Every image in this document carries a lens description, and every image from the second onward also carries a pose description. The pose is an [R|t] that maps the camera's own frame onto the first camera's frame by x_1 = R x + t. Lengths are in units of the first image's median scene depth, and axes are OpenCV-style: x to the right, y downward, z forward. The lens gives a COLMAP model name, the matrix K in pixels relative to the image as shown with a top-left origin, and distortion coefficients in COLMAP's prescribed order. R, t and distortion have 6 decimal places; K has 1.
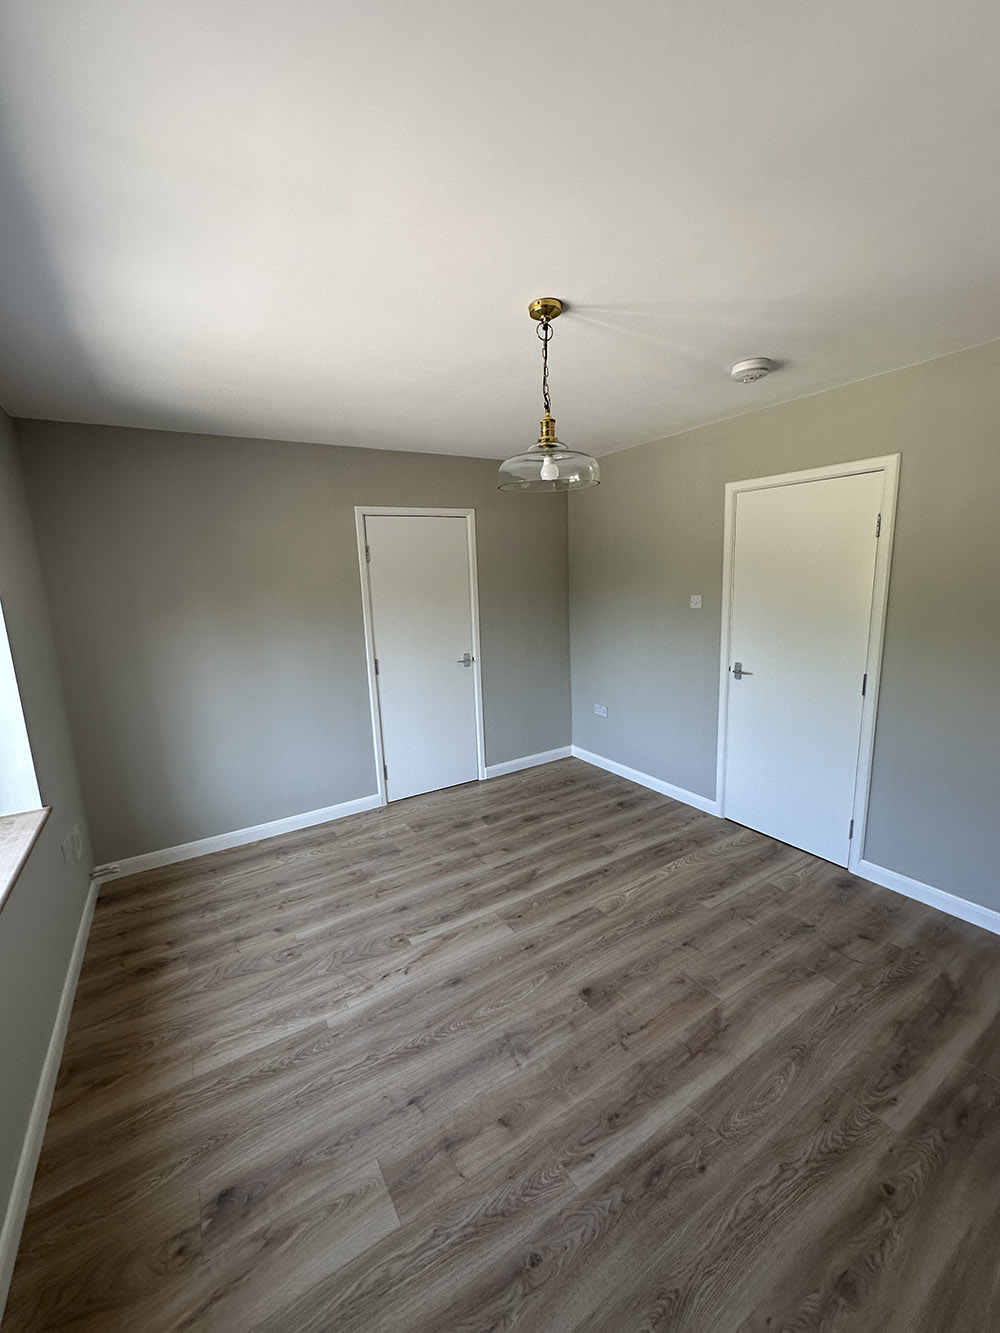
lens RADIAL K [[530.9, 0, 499.8], [0, 530.9, 668.2], [0, 0, 1]] dist [-0.002844, -0.000082]
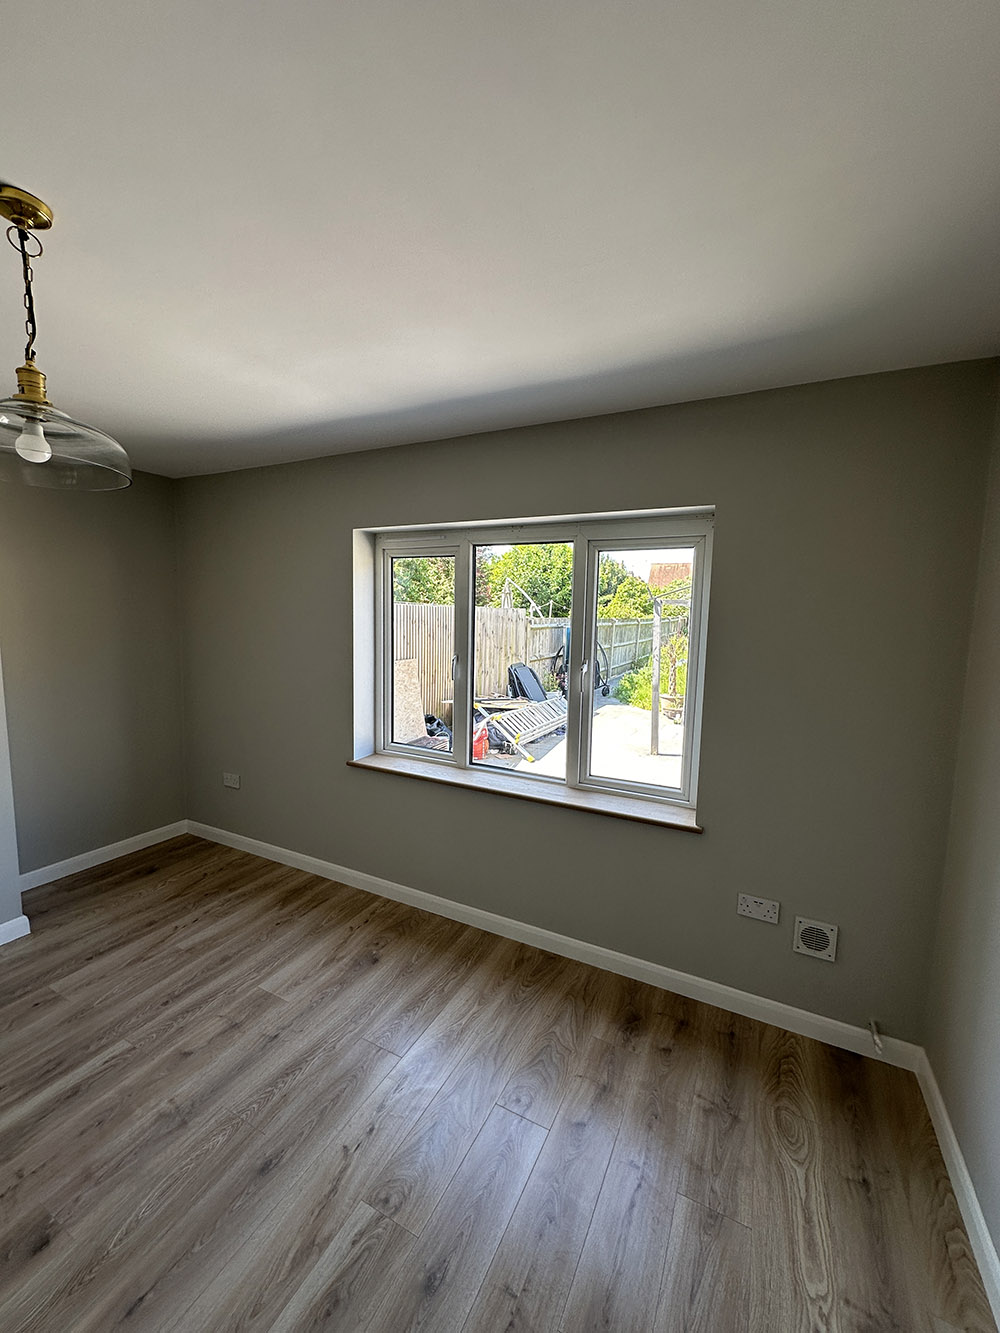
lens RADIAL K [[530.9, 0, 499.8], [0, 530.9, 668.2], [0, 0, 1]] dist [-0.002844, -0.000082]
pose [[-0.855067, 0.073373, -0.513300, -0.039885], [-0.081452, 0.958640, 0.272716, -0.322332], [0.512080, 0.275000, -0.813725, 1.809164]]
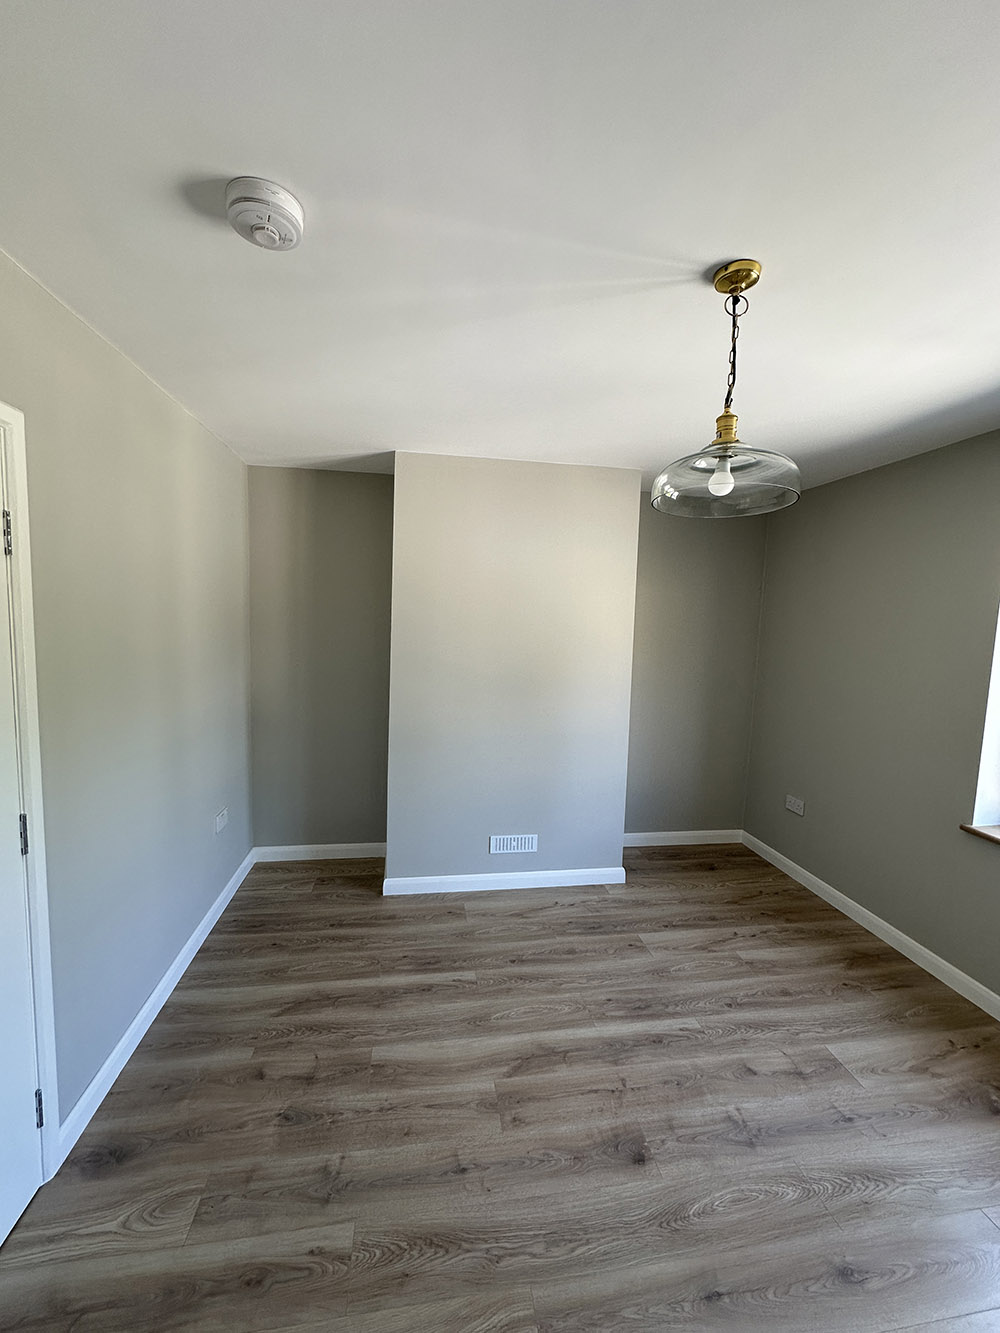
lens RADIAL K [[532.5, 0, 498.1], [0, 532.5, 666.8], [0, 0, 1]] dist [-0.003265, 0.000263]
pose [[-0.922305, -0.027022, 0.385517, 0.084578], [0.072629, 0.967659, 0.241581, -0.311503], [-0.379577, 0.250811, -0.890514, 1.768356]]
